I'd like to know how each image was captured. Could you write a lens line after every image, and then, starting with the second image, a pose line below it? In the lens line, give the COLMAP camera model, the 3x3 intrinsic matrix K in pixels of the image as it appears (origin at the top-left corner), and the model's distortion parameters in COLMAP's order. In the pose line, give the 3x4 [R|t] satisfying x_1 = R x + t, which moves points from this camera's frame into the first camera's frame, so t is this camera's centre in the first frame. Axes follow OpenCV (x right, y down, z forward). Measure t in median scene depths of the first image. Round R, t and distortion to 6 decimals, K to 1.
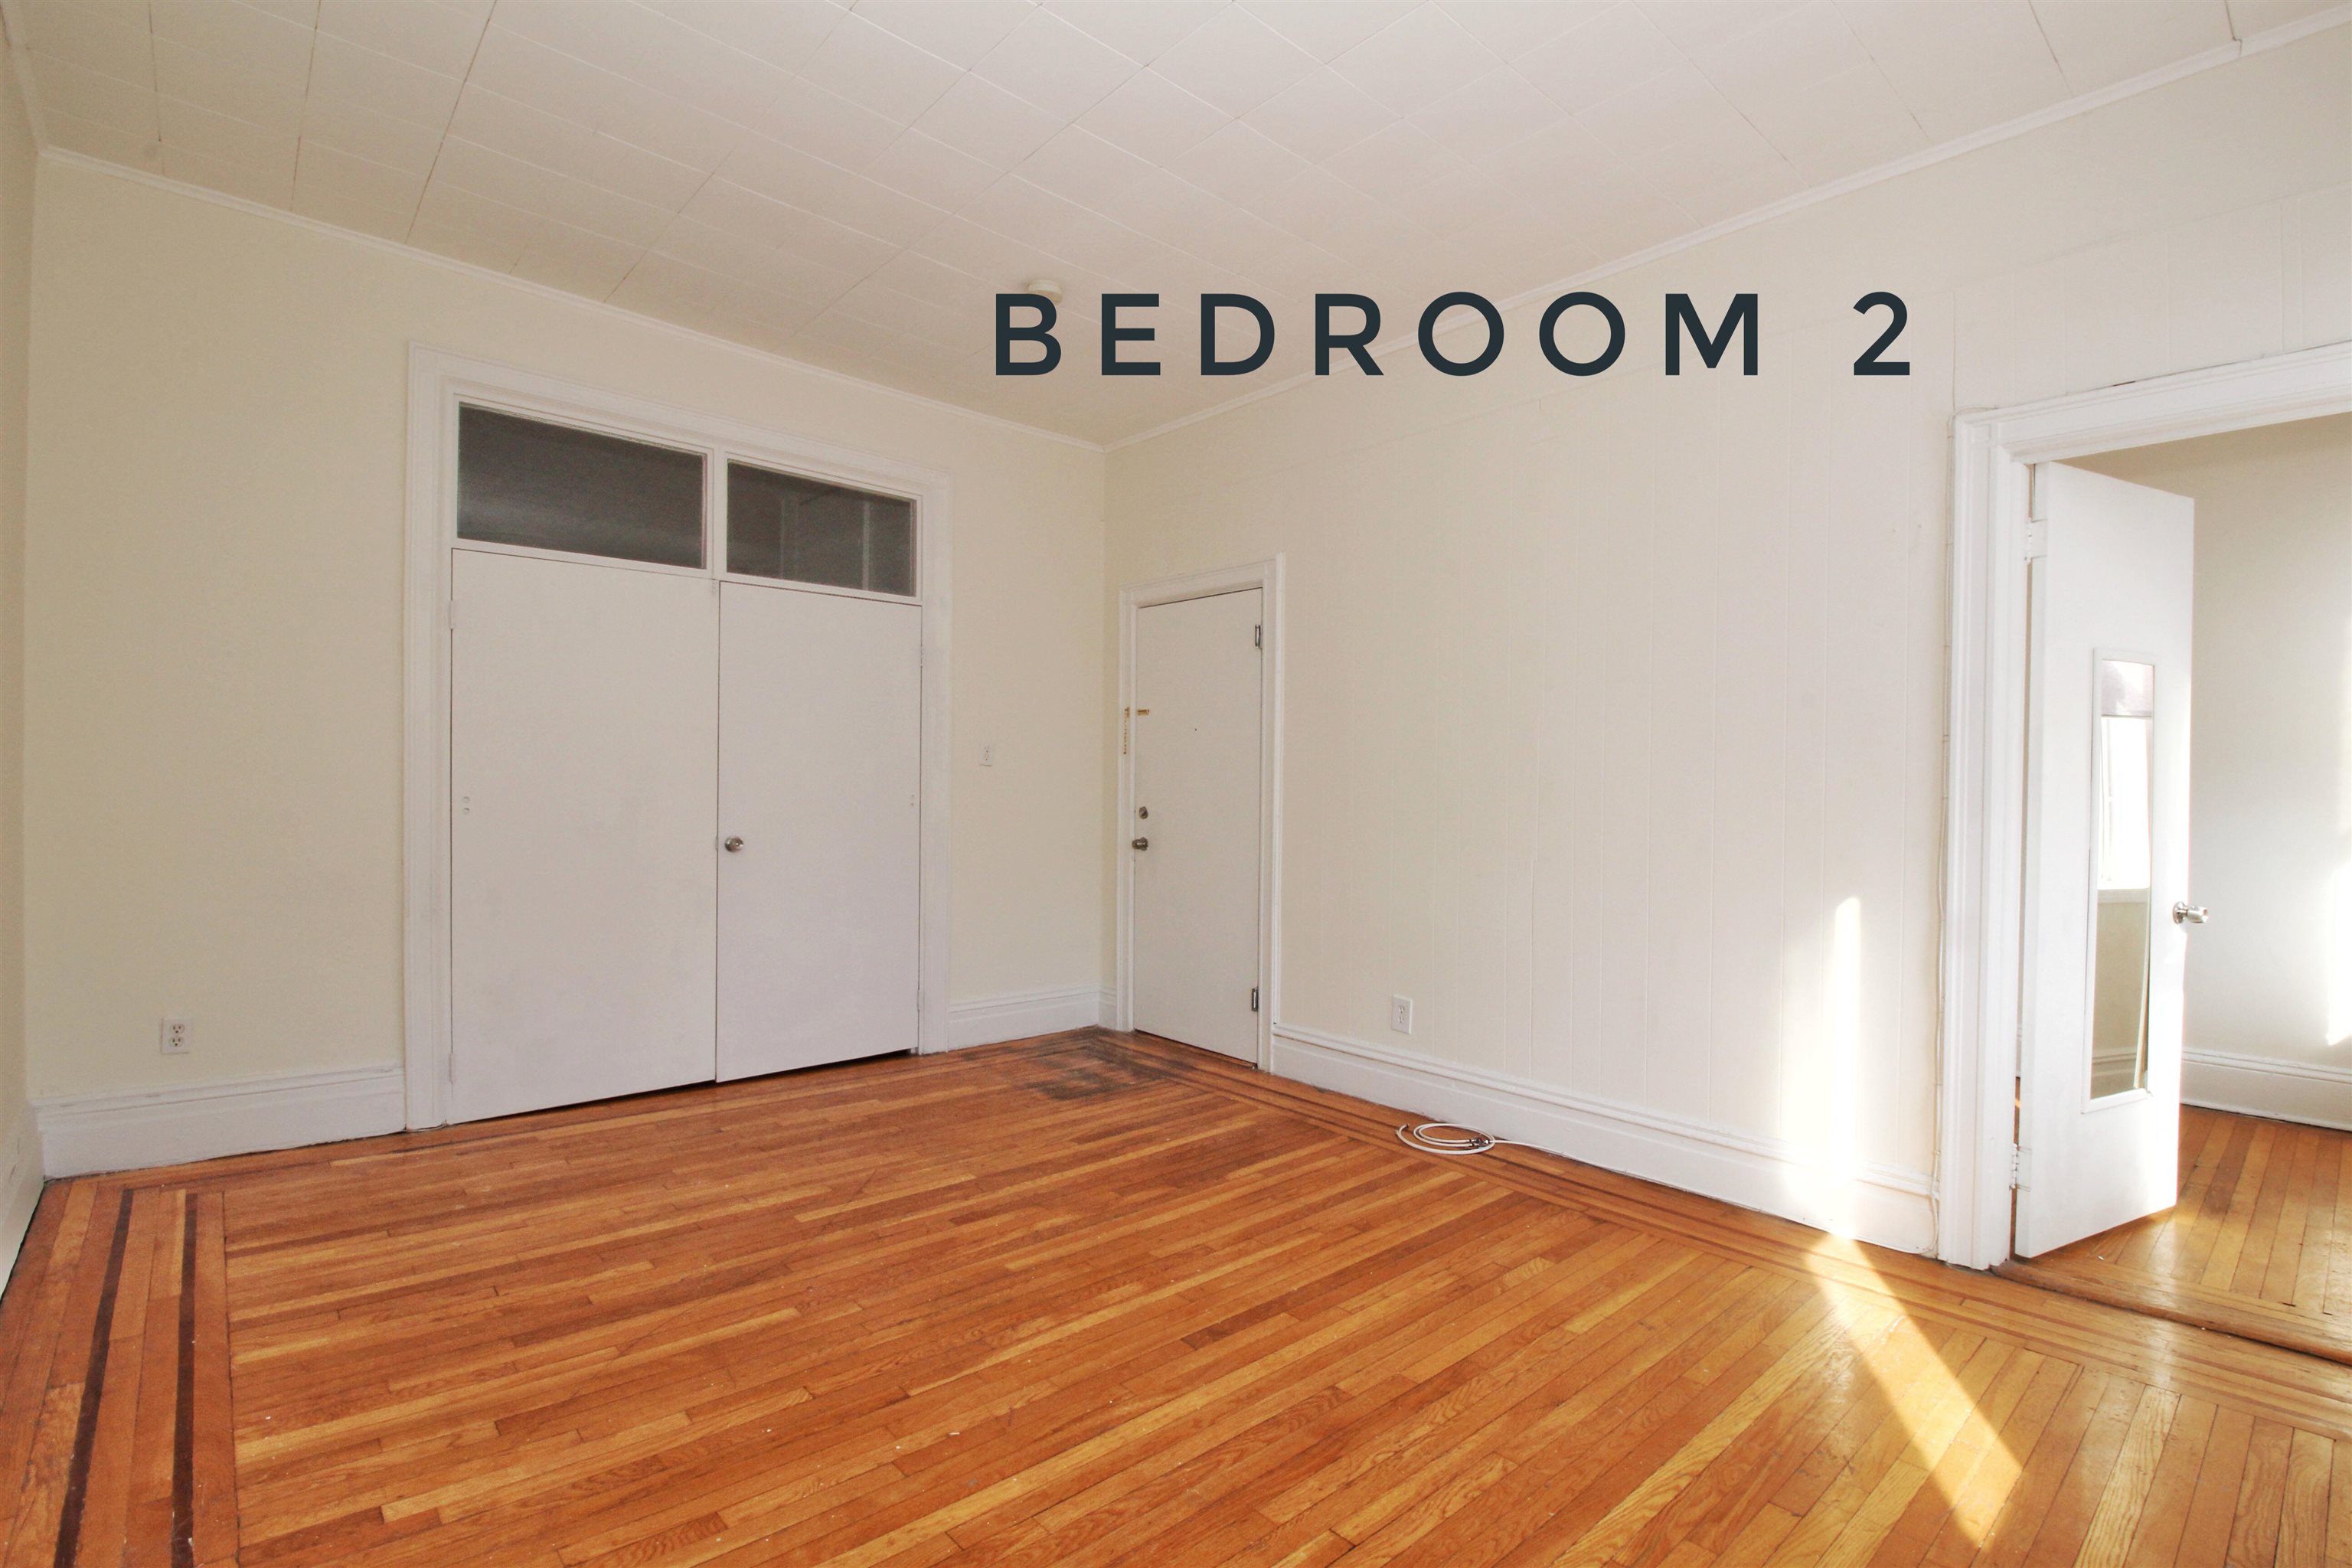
lens RADIAL K [[1095.5, 0, 1177.8], [0, 1095.5, 773.5], [0, 0, 1]] dist [0.001451, -0.011302]
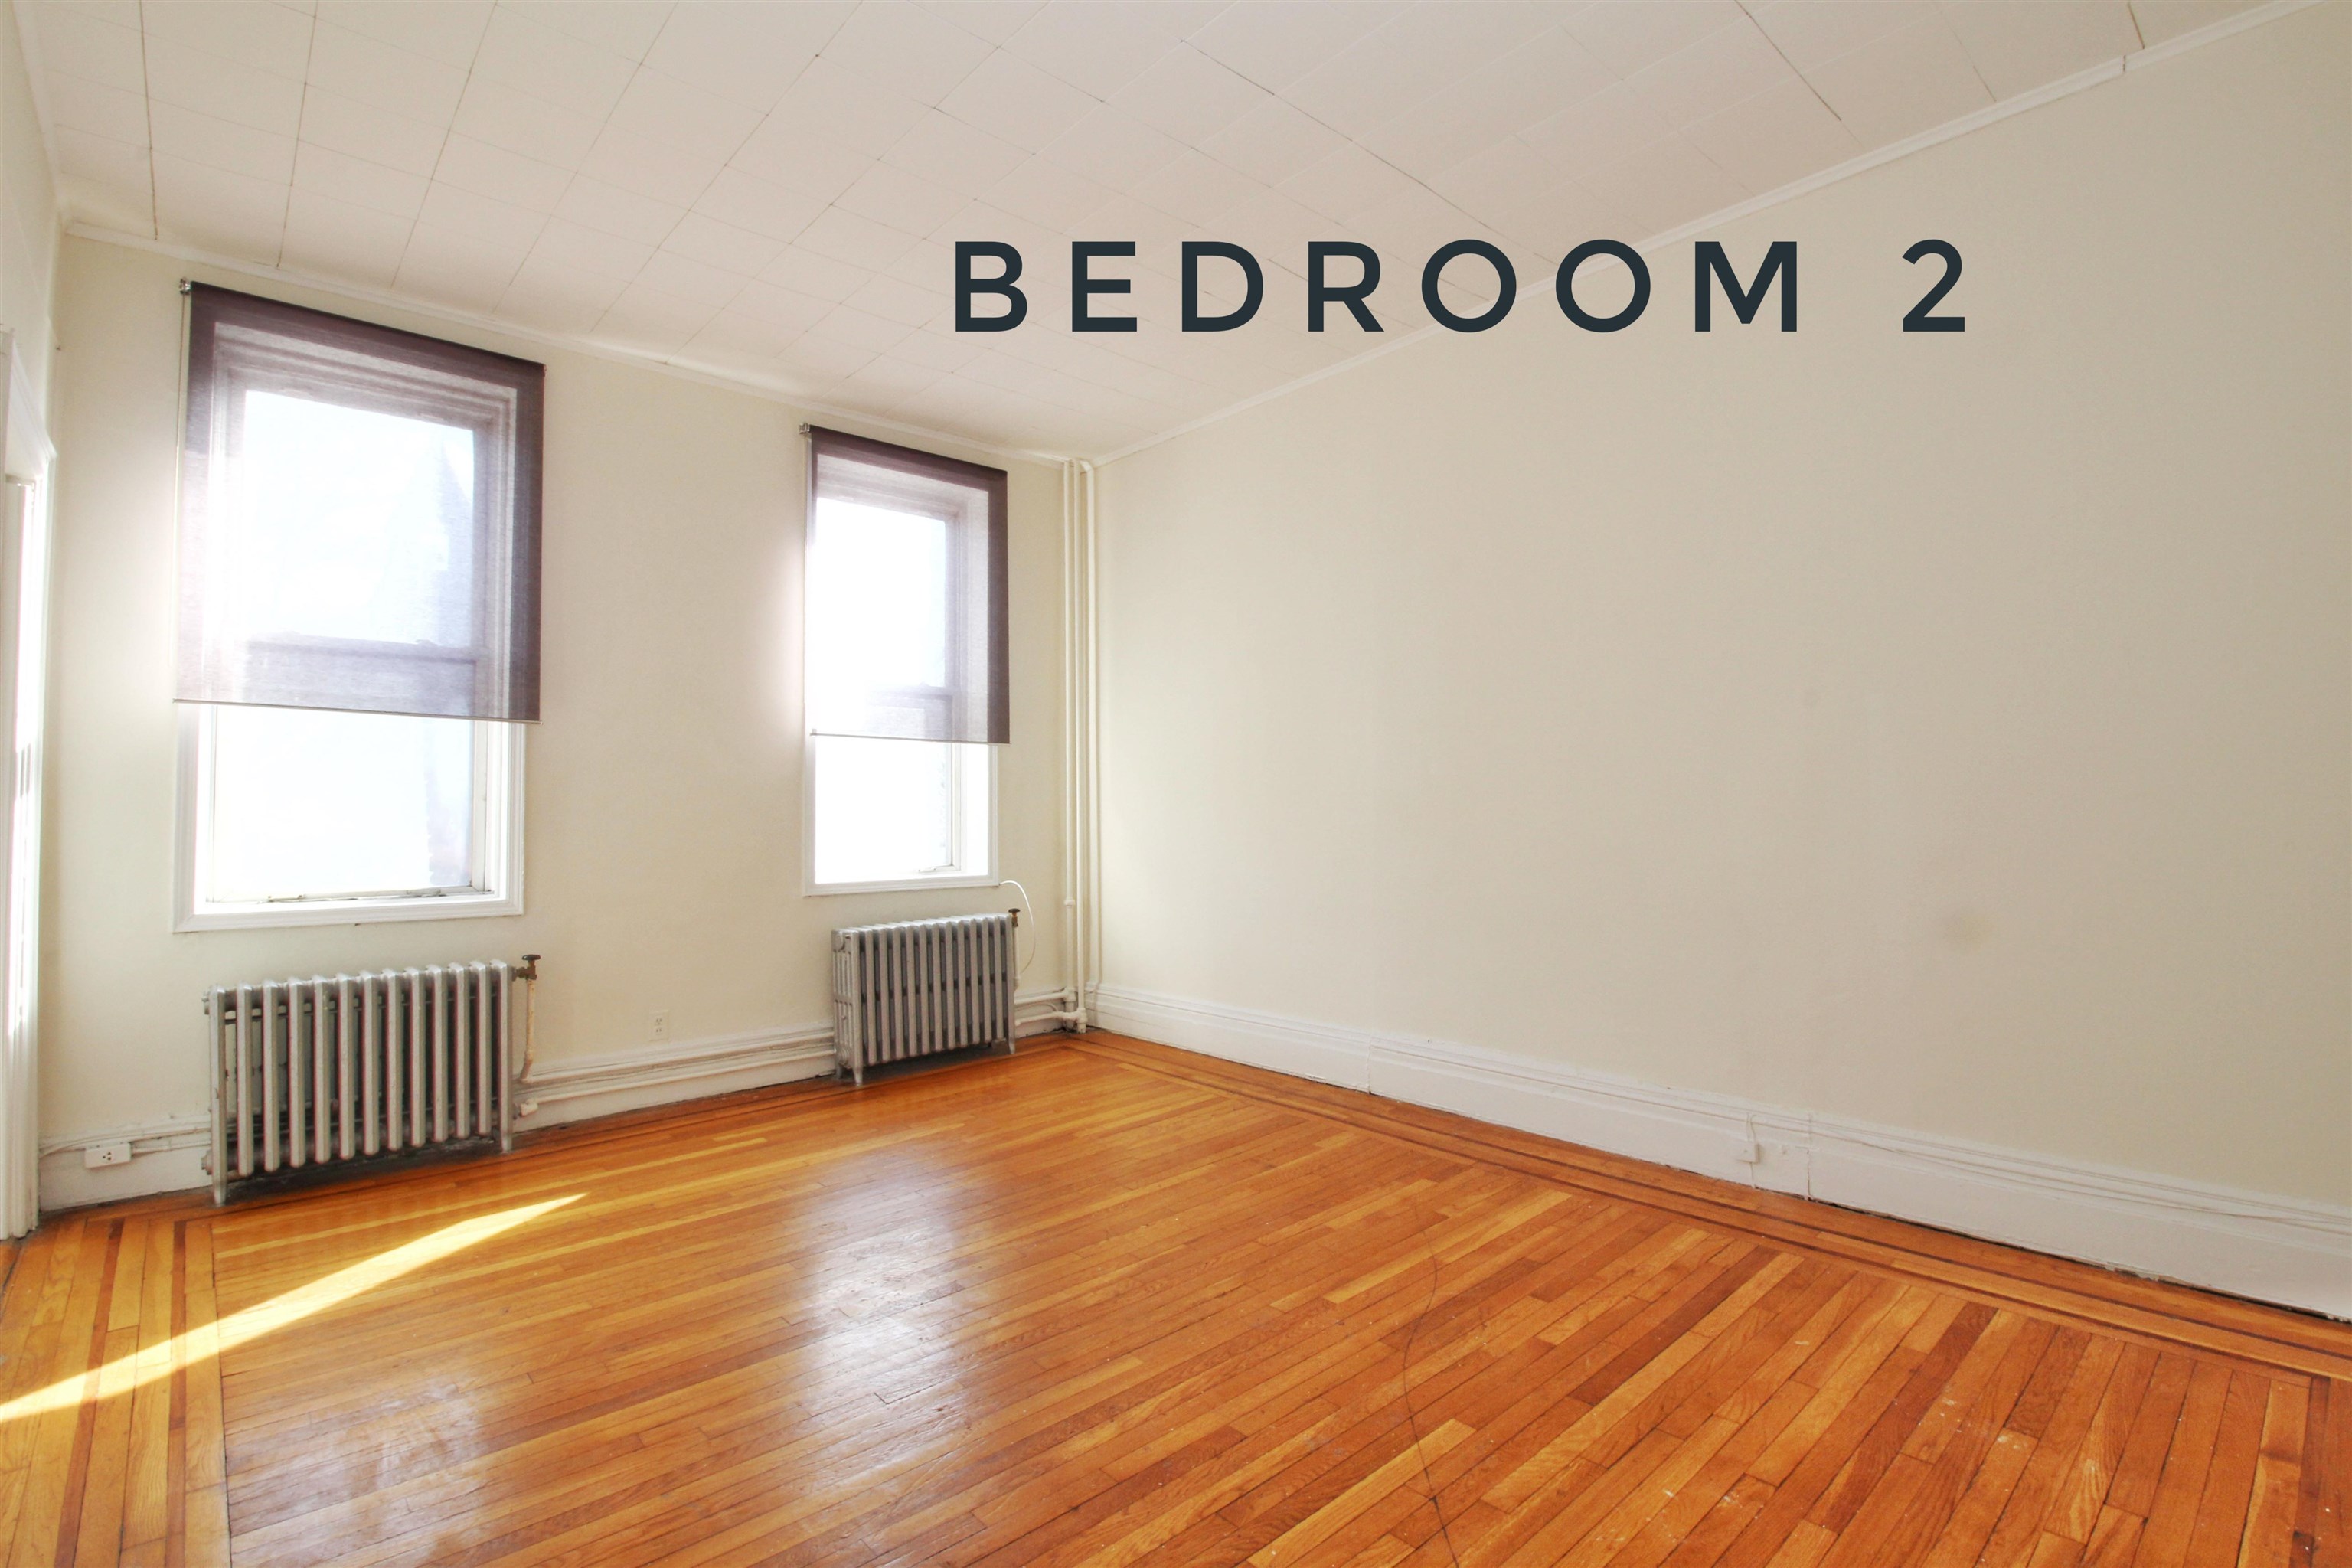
lens RADIAL K [[1095.5, 0, 1177.8], [0, 1095.5, 773.5], [0, 0, 1]] dist [0.001451, -0.011302]
pose [[-0.999968, -0.004049, -0.006925, -0.197096], [-0.003798, 0.999349, -0.035867, 0.032775], [0.007065, -0.035839, -0.999333, 2.062344]]
